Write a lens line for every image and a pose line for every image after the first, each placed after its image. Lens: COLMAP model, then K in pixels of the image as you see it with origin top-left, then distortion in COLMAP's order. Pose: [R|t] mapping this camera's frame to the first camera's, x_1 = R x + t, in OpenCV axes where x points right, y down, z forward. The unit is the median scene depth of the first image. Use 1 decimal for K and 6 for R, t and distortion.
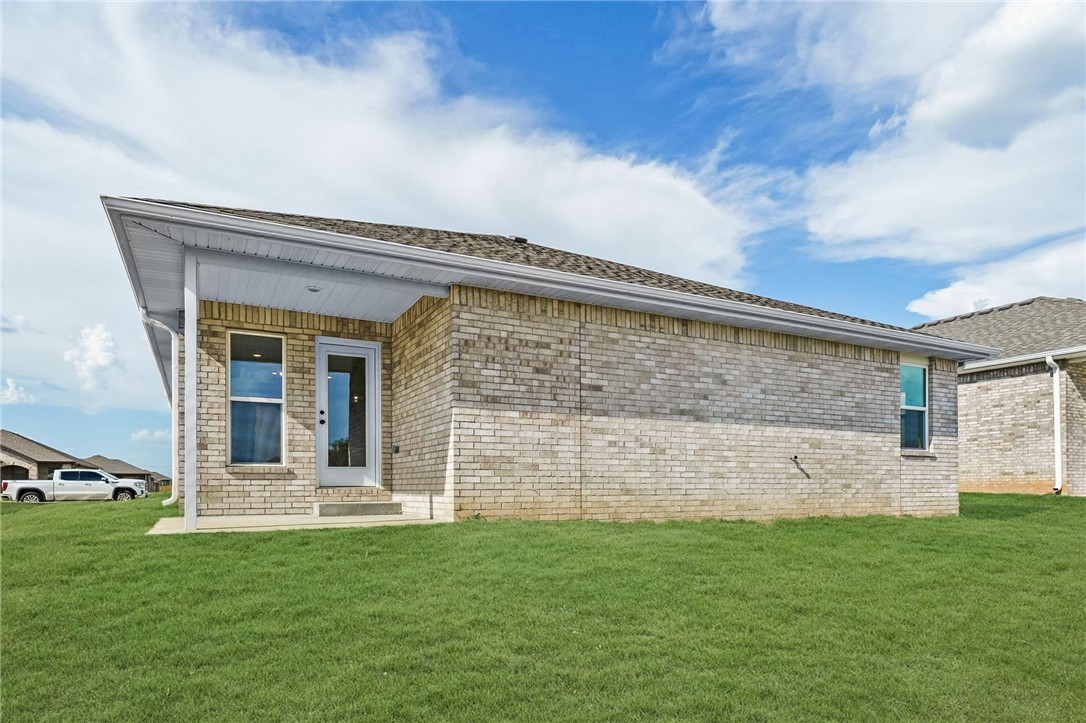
lens RADIAL K [[594.9, 0, 543.0], [0, 594.9, 403.5], [0, 0, 1]] dist [-0.002316, -0.000475]
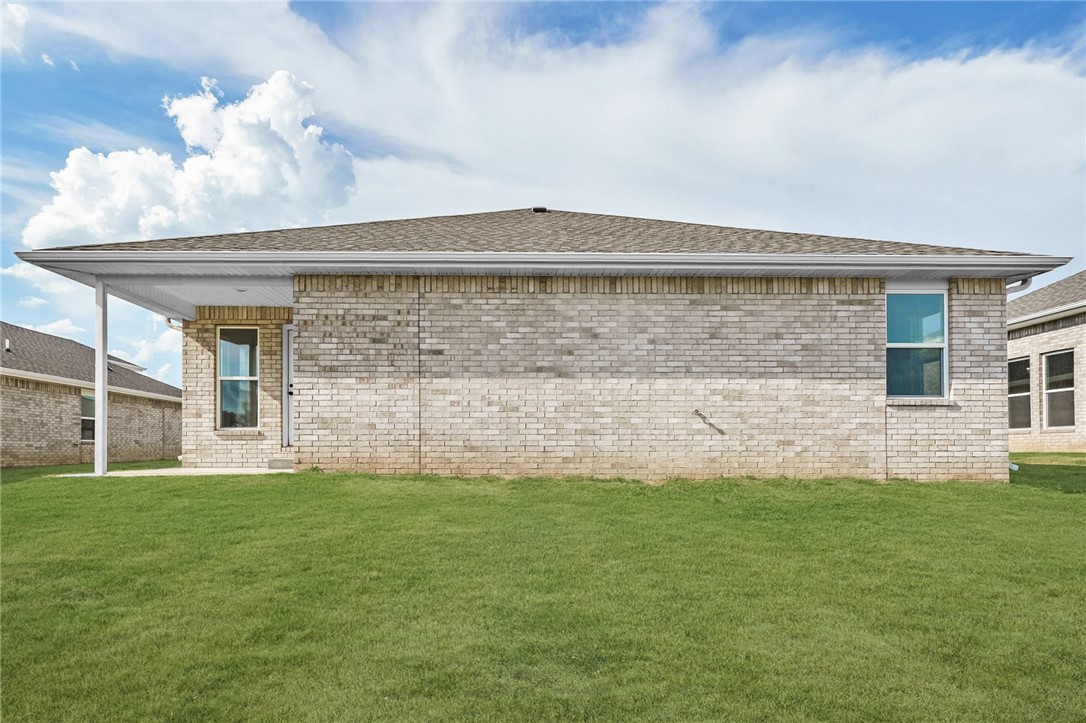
lens RADIAL K [[593.3, 0, 547.8], [0, 593.3, 364.6], [0, 0, 1]] dist [0.004356, 0.000201]
pose [[0.913330, -0.059362, -0.402870, 0.664287], [0.057414, 0.998207, -0.016922, 0.024885], [0.403152, -0.007675, 0.915101, 0.092107]]
